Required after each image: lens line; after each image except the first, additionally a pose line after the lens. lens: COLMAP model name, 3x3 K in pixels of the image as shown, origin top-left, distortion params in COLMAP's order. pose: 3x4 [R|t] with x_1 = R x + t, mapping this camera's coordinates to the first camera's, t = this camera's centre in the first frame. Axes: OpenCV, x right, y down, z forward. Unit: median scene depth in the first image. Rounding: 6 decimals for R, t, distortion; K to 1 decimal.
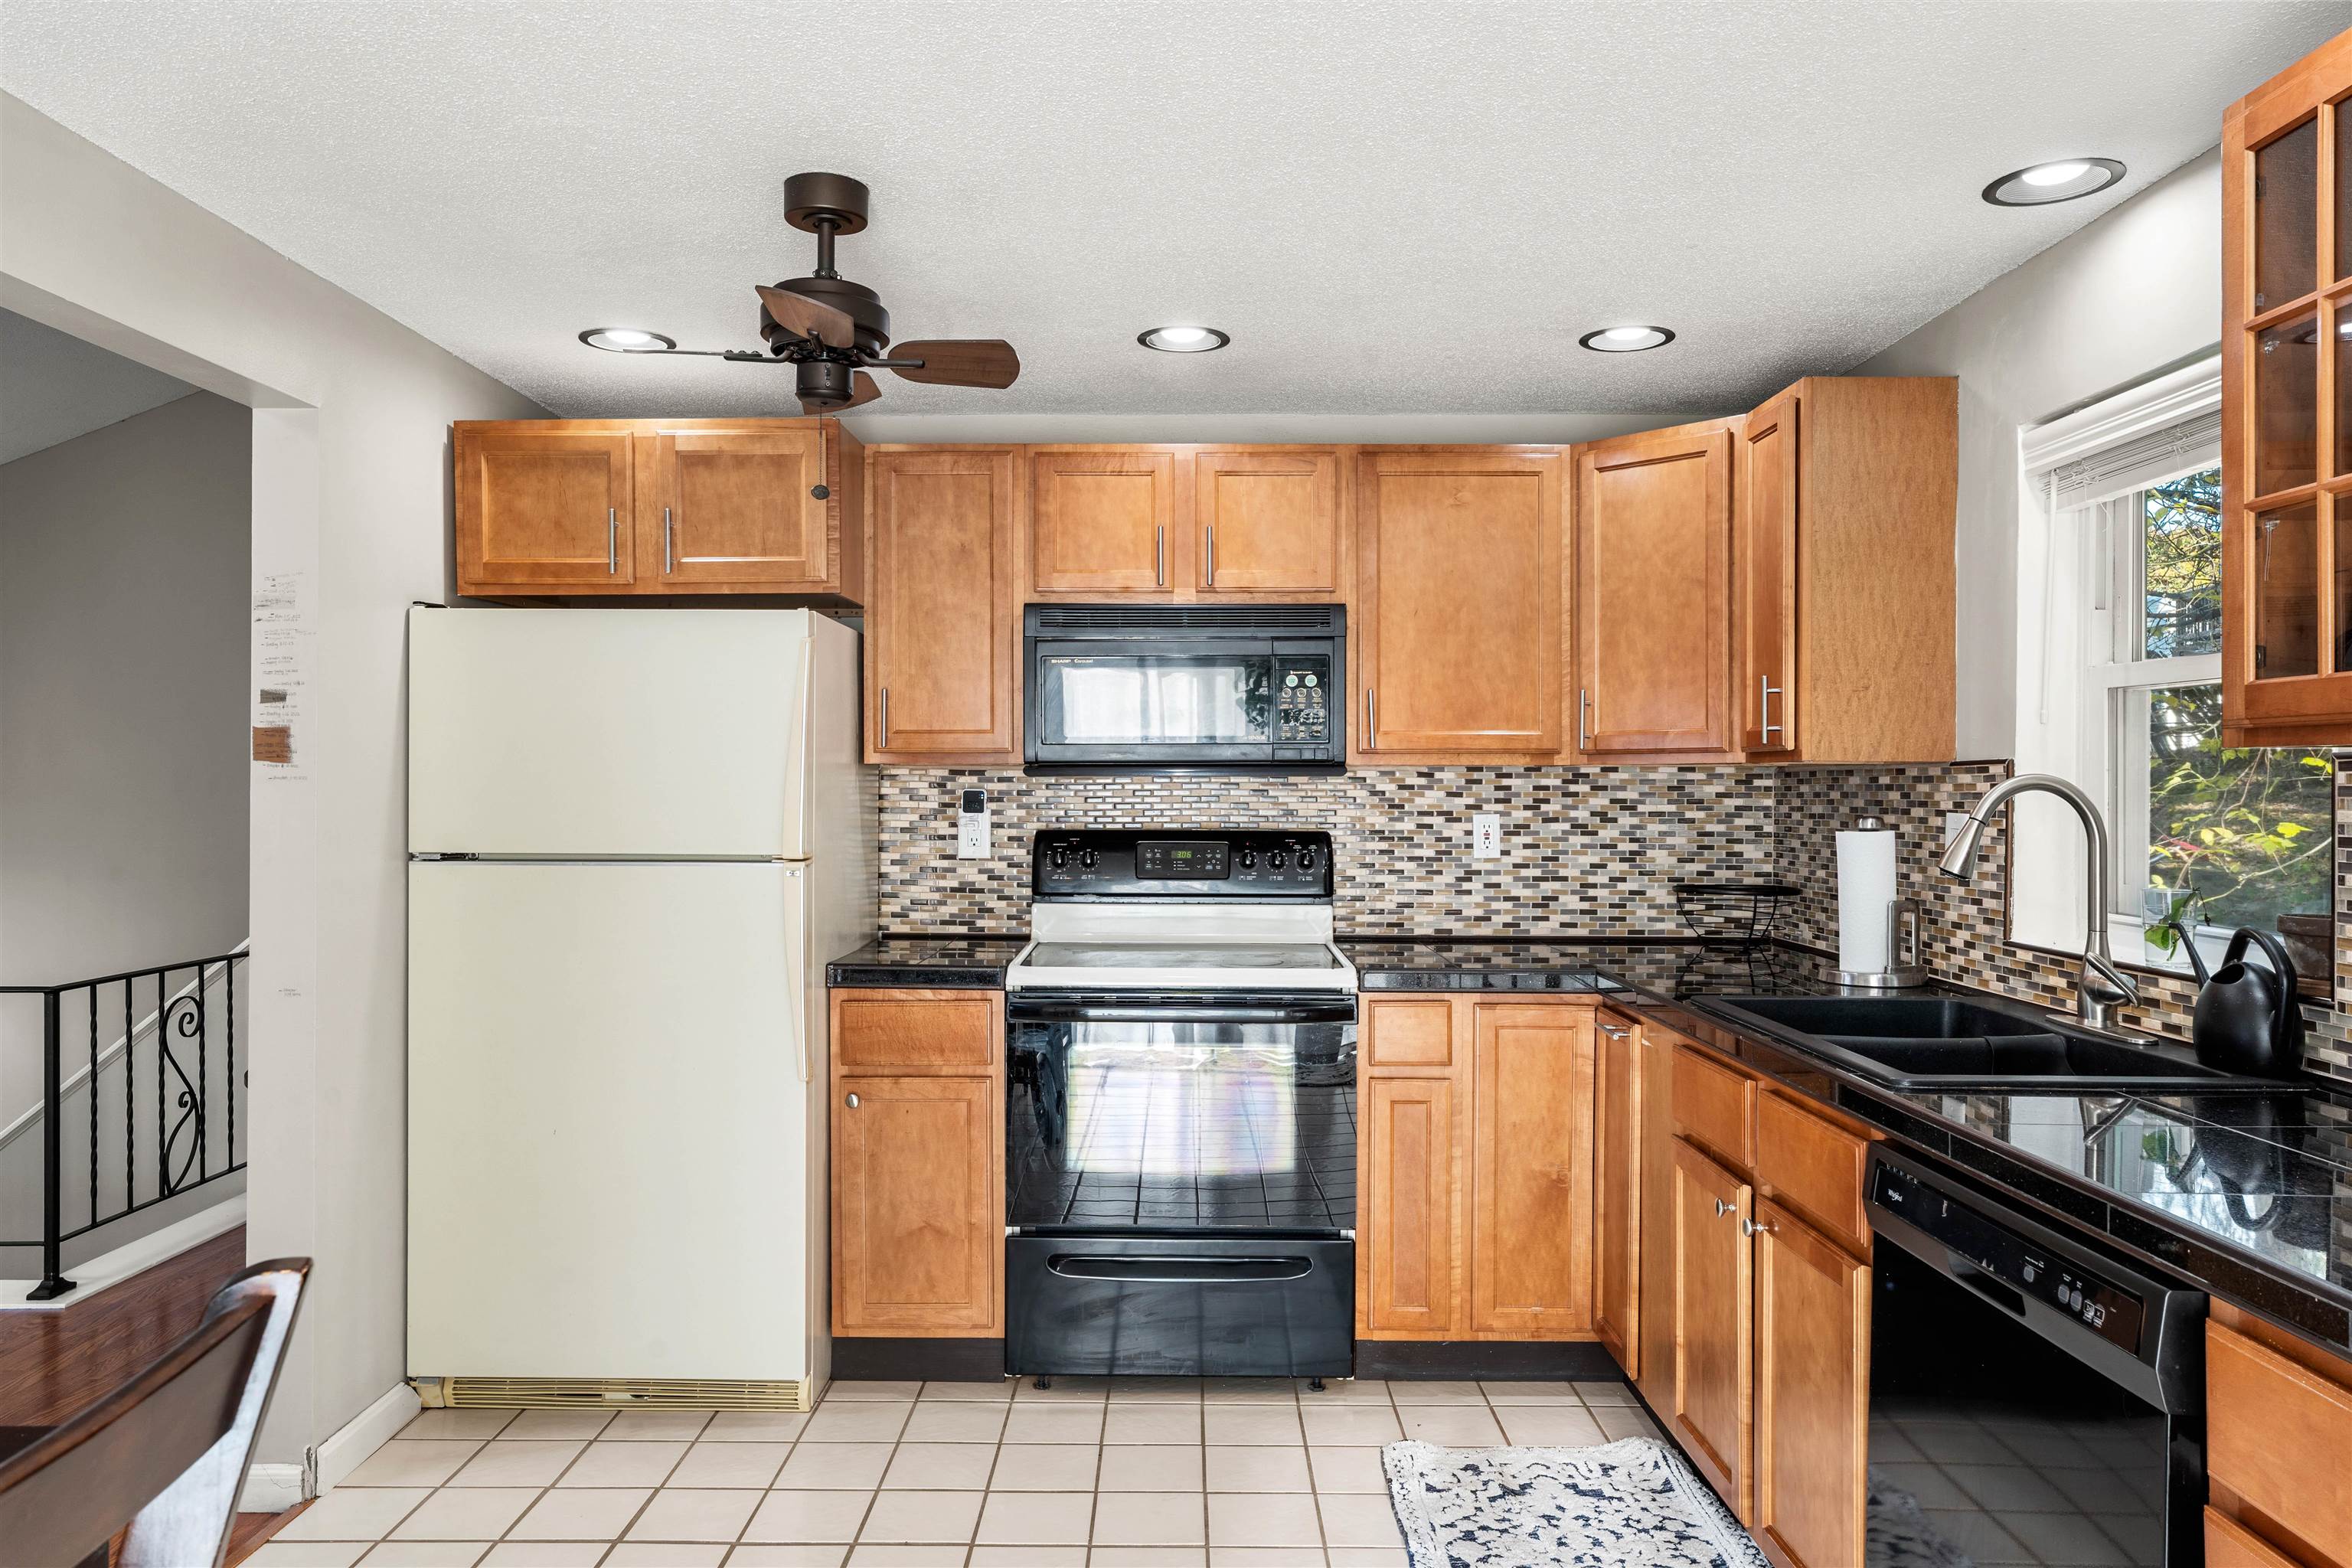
lens RADIAL K [[1546.5, 0, 1174.0], [0, 1546.5, 783.8], [0, 0, 1]] dist [-0.015600, 0.020220]
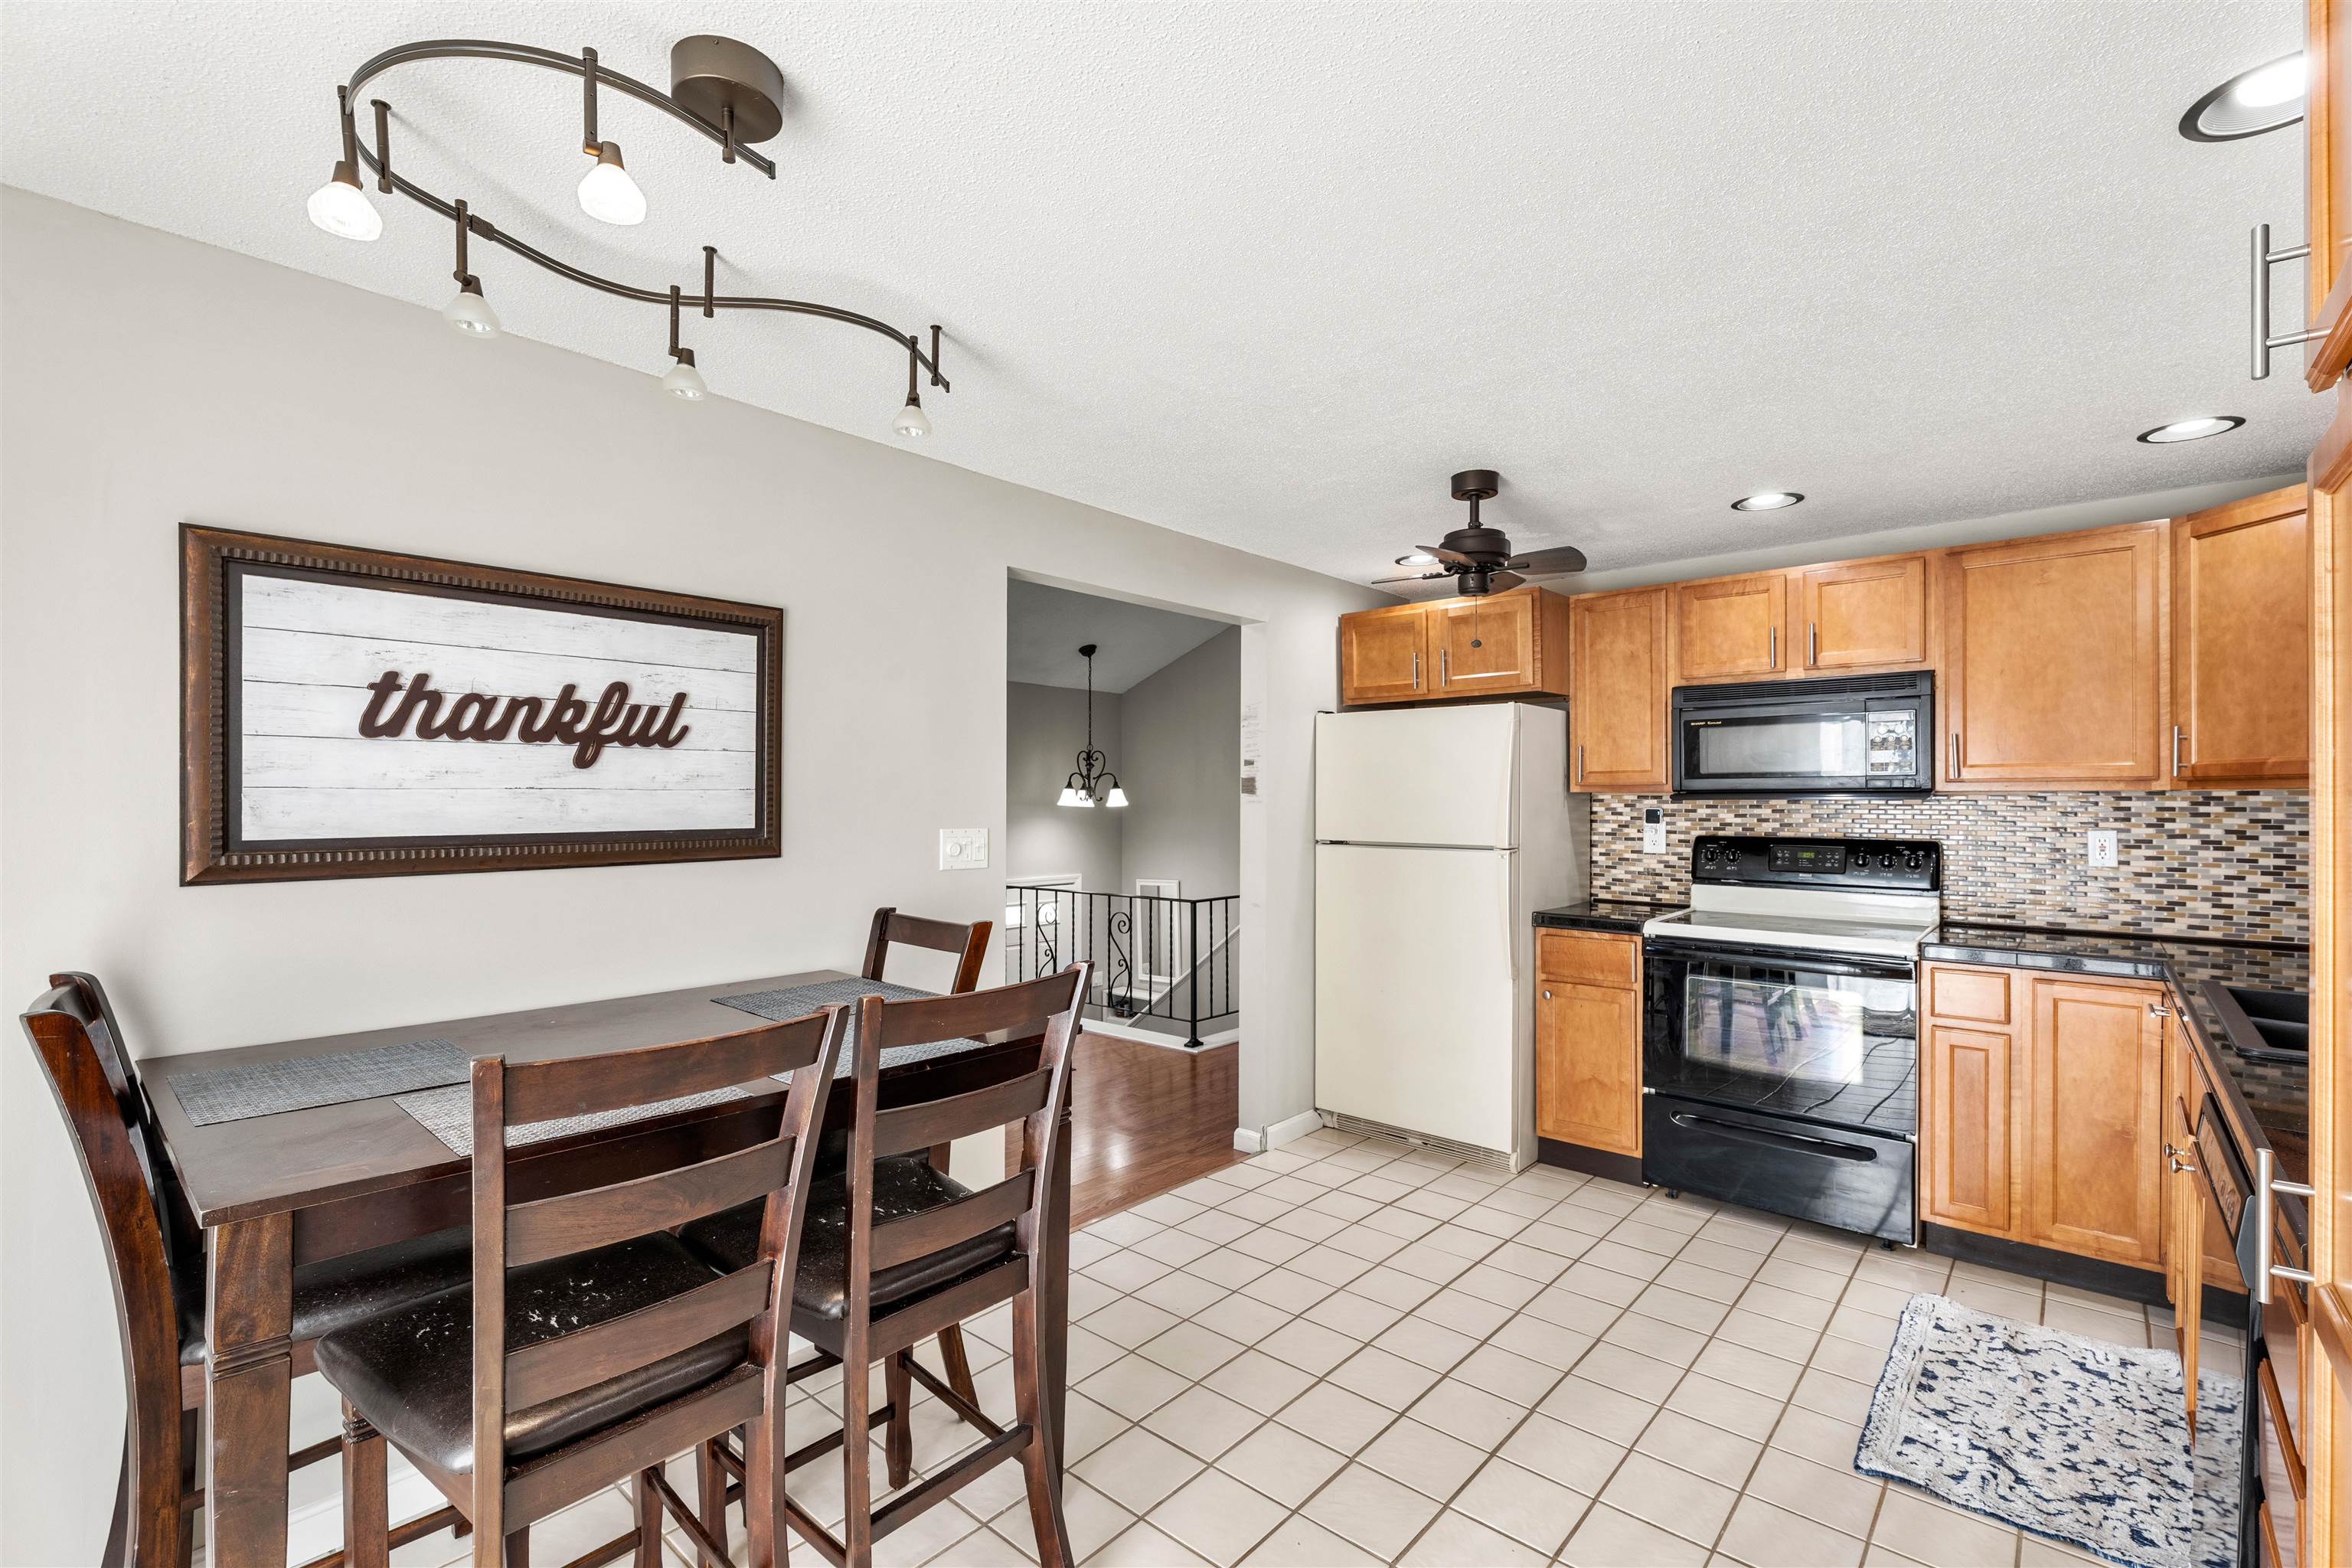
lens RADIAL K [[1043.6, 0, 1171.6], [0, 1043.6, 801.0], [0, 0, 1]] dist [0.001344, 0.000042]
pose [[0.753780, -0.000305, -0.657127, 0.220458], [-0.000474, 0.999999, -0.001008, -0.002672], [0.657127, 0.001071, 0.753779, -0.111732]]
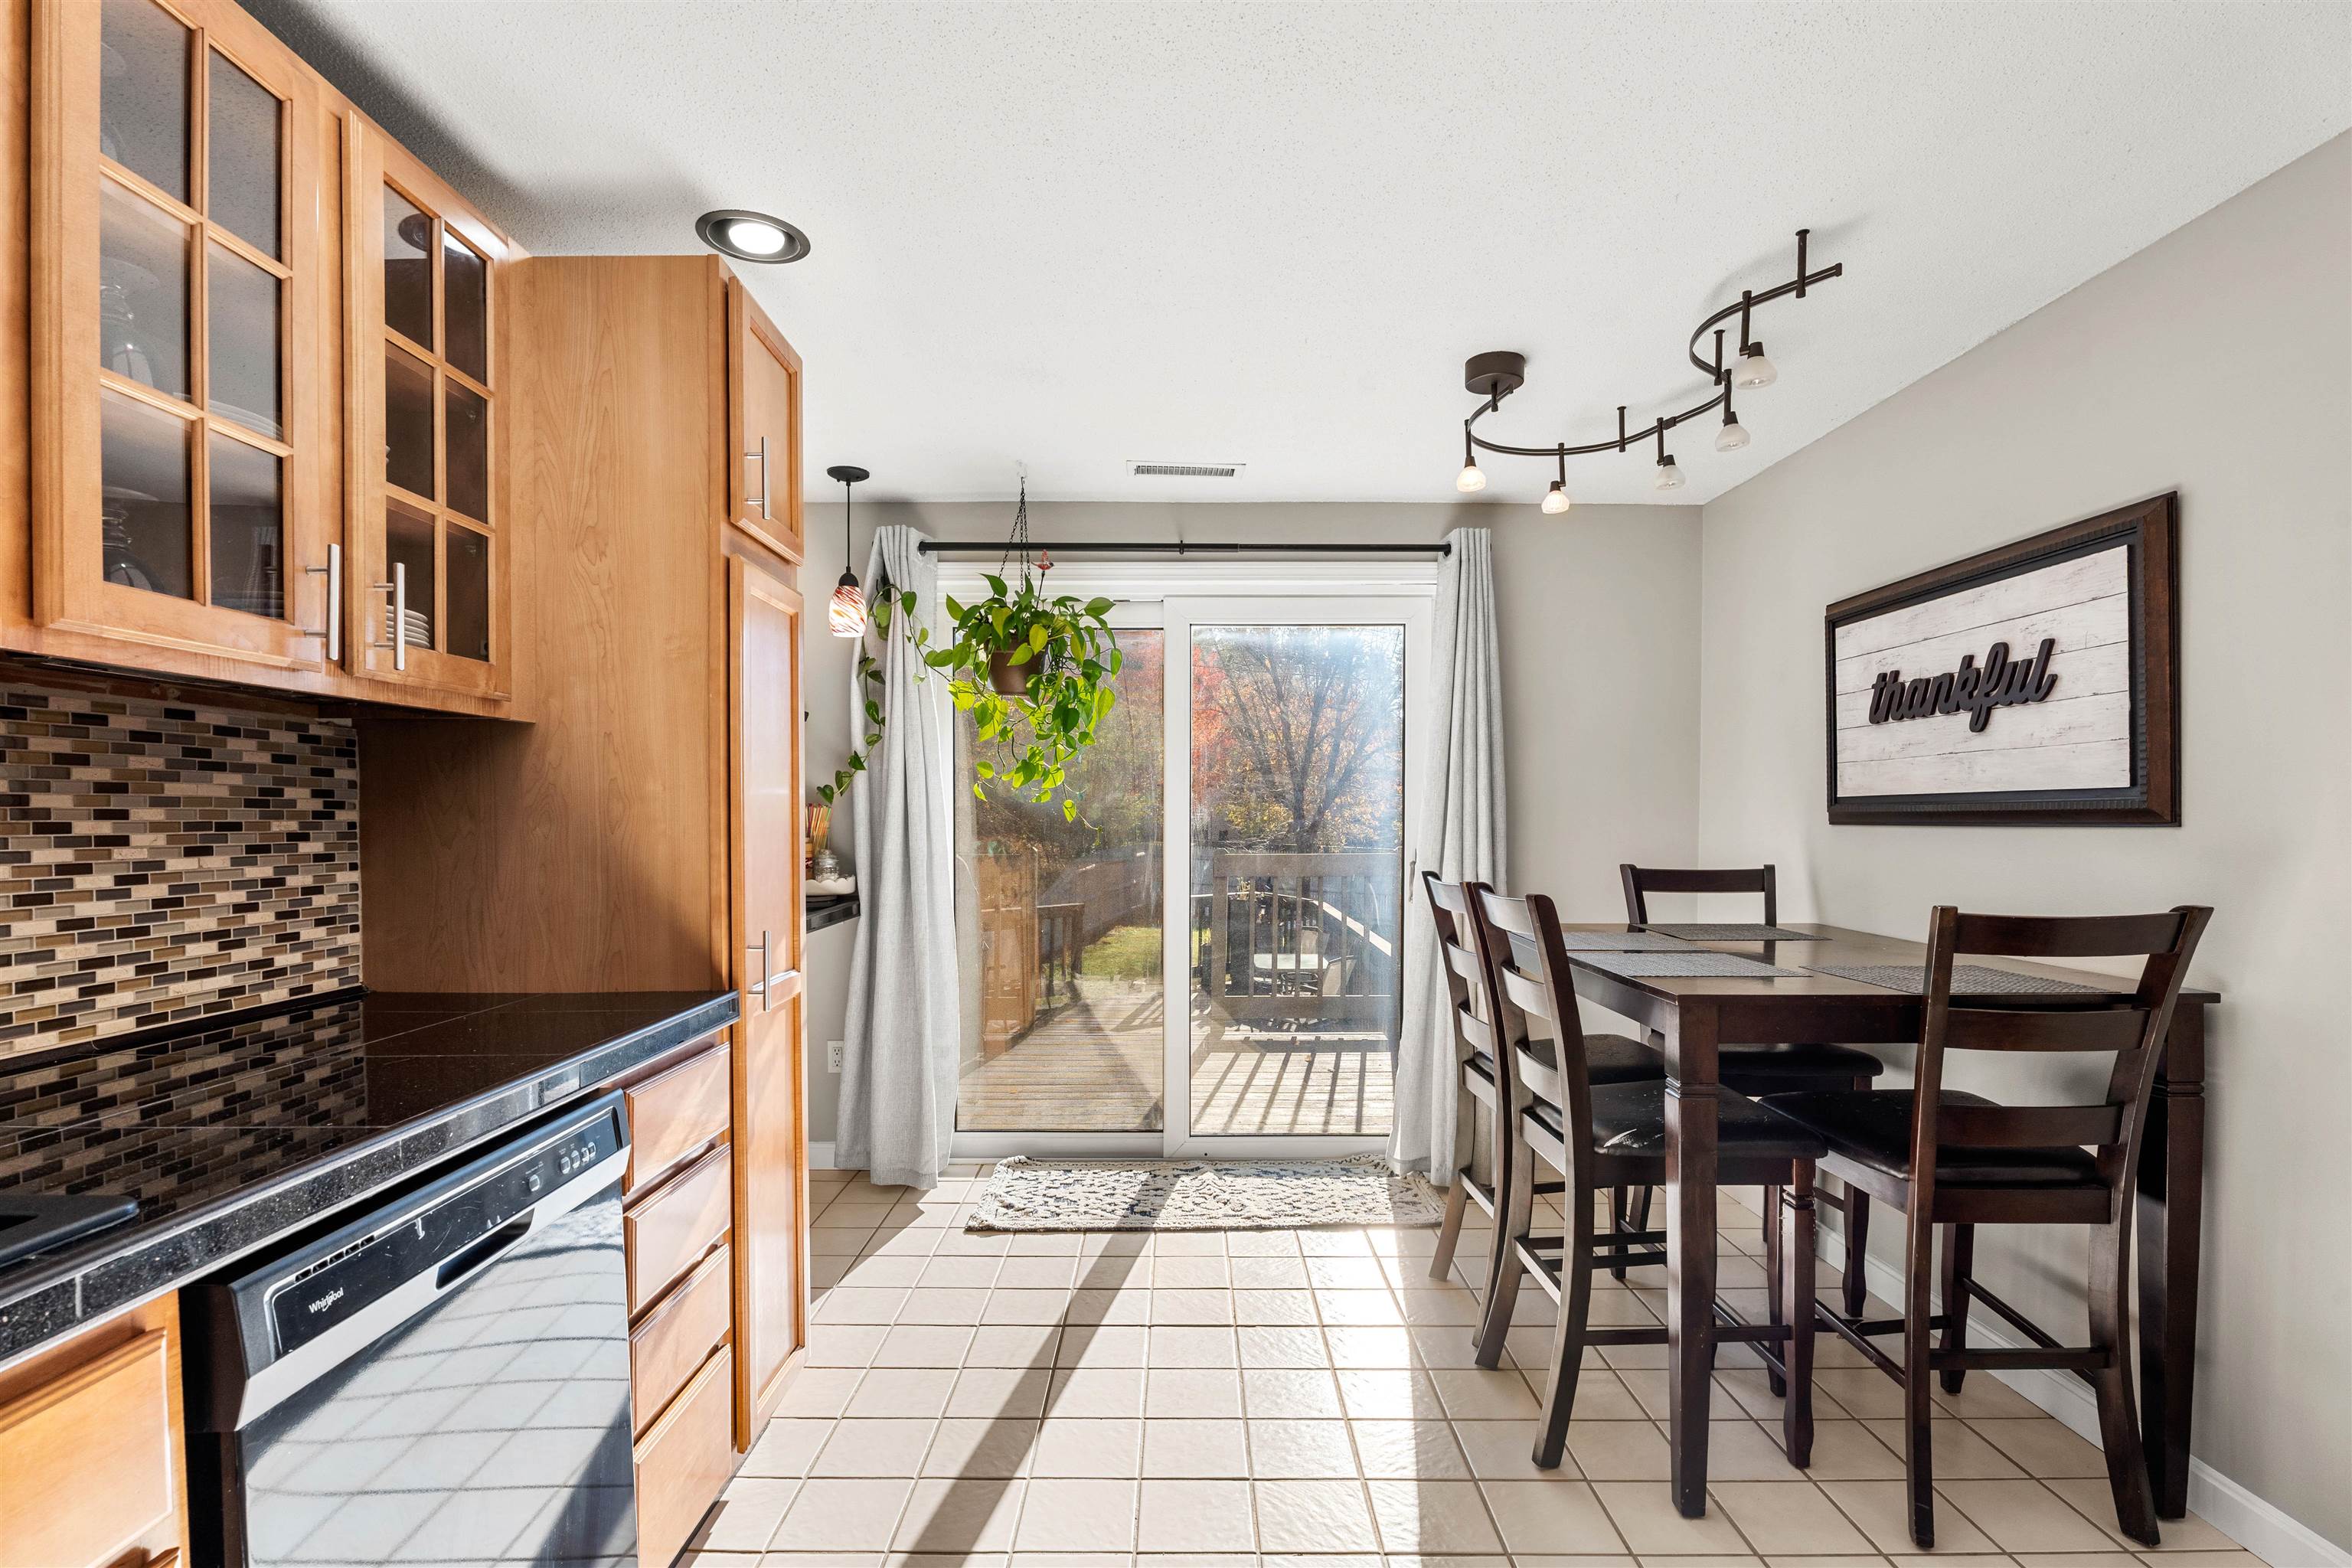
lens RADIAL K [[1140.5, 0, 1177.5], [0, 1140.5, 802.0], [0, 0, 1]] dist [0.000385, 0.000040]
pose [[-0.999976, 0.006645, 0.001780, -0.081223], [0.006622, 0.999900, -0.012512, 0.049800], [-0.001863, -0.012500, -0.999920, 1.584471]]
